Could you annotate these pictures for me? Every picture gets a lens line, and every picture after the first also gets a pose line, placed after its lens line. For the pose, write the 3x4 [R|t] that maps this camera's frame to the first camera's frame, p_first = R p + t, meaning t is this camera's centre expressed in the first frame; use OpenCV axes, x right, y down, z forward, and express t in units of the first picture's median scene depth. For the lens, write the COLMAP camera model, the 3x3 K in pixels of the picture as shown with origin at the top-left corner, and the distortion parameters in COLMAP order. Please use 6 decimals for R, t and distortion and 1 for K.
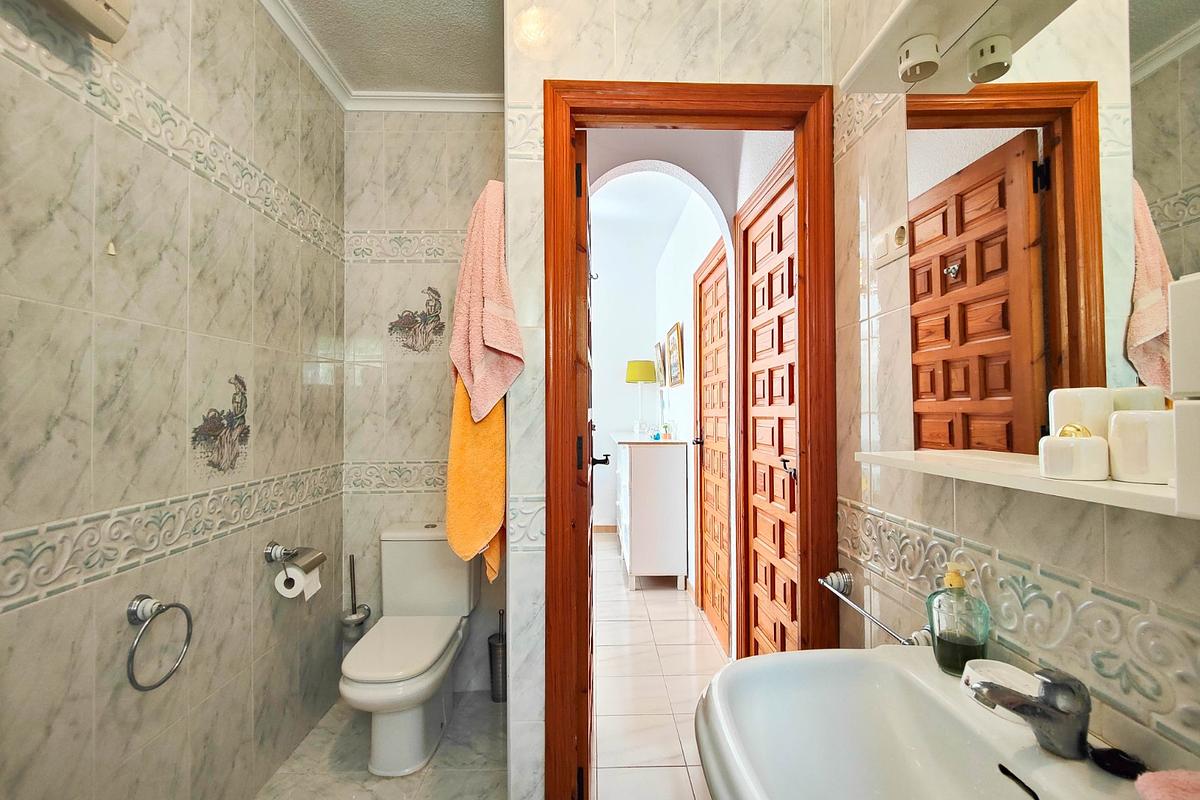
lens RADIAL K [[529.2, 0, 610.8], [0, 529.2, 407.8], [0, 0, 1]] dist [0.019899, -0.018893]
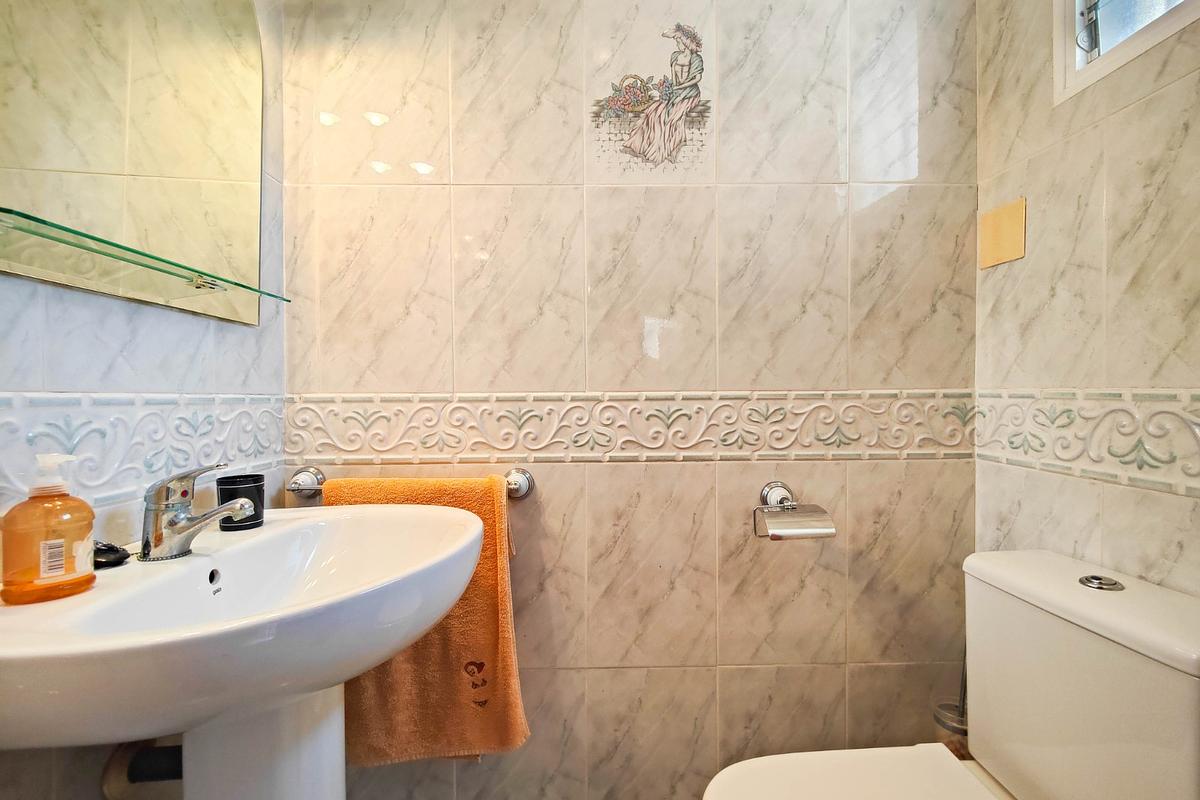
lens RADIAL K [[511.7, 0, 599.7], [0, 511.7, 299.8], [0, 0, 1]] dist [-0.000155, -0.016738]
pose [[-0.032972, 0.027157, -0.999087, -0.034753], [0.009045, 0.999598, 0.026872, 0.002889], [0.999415, -0.008150, -0.033205, 0.886731]]
